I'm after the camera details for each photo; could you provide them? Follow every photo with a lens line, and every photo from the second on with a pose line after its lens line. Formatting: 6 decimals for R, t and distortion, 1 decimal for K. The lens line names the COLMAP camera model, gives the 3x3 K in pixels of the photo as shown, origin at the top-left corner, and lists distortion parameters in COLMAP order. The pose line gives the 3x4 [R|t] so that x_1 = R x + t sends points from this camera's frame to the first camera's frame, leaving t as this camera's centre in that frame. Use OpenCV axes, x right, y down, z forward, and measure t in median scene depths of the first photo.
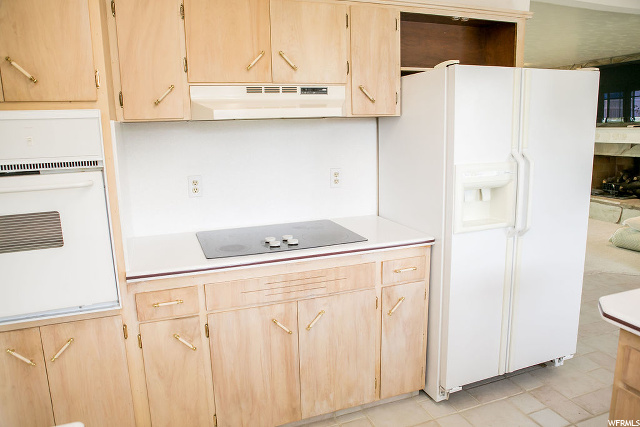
lens RADIAL K [[443.2, 0, 320.0], [0, 443.2, 213.5], [0, 0, 1]] dist [-0.098648, 0.064023]
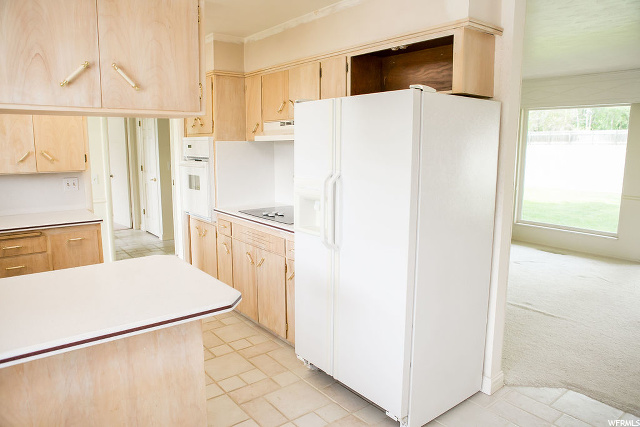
lens RADIAL K [[443.2, 0, 320.0], [0, 443.2, 213.5], [0, 0, 1]] dist [-0.098648, 0.064023]
pose [[0.304919, 0.171535, -0.936803, 1.475320], [-0.190919, 0.974688, 0.116331, -0.161402], [0.933046, 0.143382, 0.329951, 0.588999]]
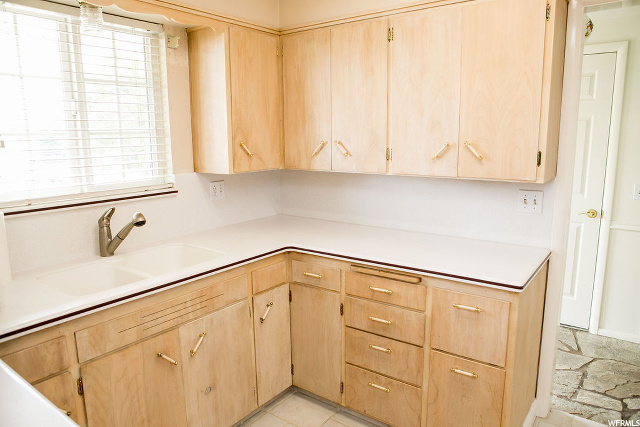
lens RADIAL K [[443.2, 0, 320.0], [0, 443.2, 213.5], [0, 0, 1]] dist [-0.098648, 0.064023]
pose [[-0.842177, 0.124661, -0.524592, 0.465789], [-0.075513, 0.936051, 0.343666, -0.163758], [0.533887, 0.329041, -0.778907, 0.738022]]
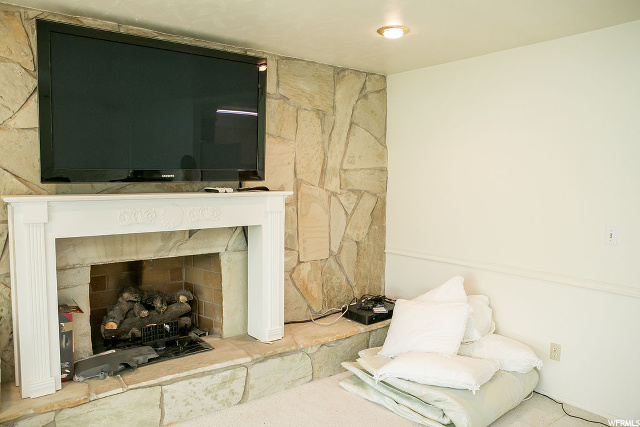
lens RADIAL K [[470.2, 0, 320.0], [0, 470.2, 213.5], [0, 0, 1]] dist [-0.066672, 0.001188]
pose [[-0.298189, -0.047079, 0.953345, 0.616880], [0.190003, 0.975867, 0.107621, -0.604133], [-0.935405, 0.213230, -0.282048, 2.954303]]
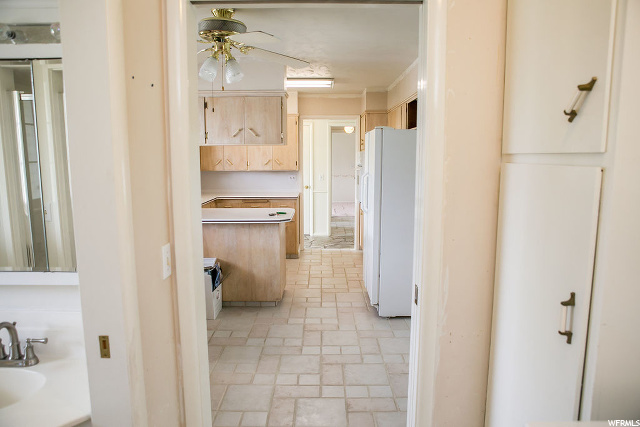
lens RADIAL K [[443.2, 0, 320.0], [0, 443.2, 213.5], [0, 0, 1]] dist [-0.098648, 0.064023]
pose [[-0.352560, 0.145872, -0.924350, 2.422981], [-0.169623, 0.961451, 0.216424, -0.357271], [0.920287, 0.233094, -0.314226, 1.445952]]
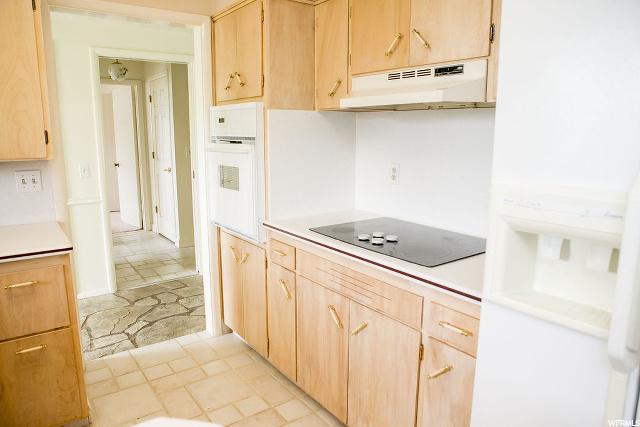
lens RADIAL K [[443.2, 0, 320.0], [0, 443.2, 213.5], [0, 0, 1]] dist [-0.098648, 0.064023]
pose [[0.270858, 0.199579, -0.941703, 0.718052], [-0.193351, 0.969614, 0.149881, -0.100203], [0.943001, 0.141483, 0.301216, 0.575105]]
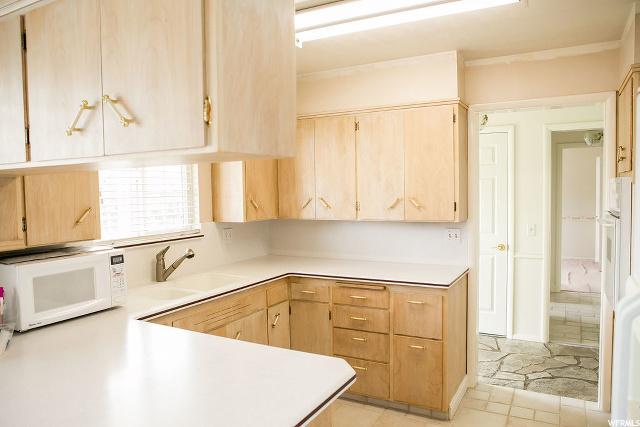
lens RADIAL K [[456.1, 0, 320.0], [0, 456.1, 213.5], [0, 0, 1]] dist [-0.079116, 0.007924]
pose [[-0.760352, 0.070782, -0.645643, 0.876225], [-0.090791, 0.972702, 0.213559, -0.247585], [0.643135, 0.220998, -0.733170, 1.037783]]
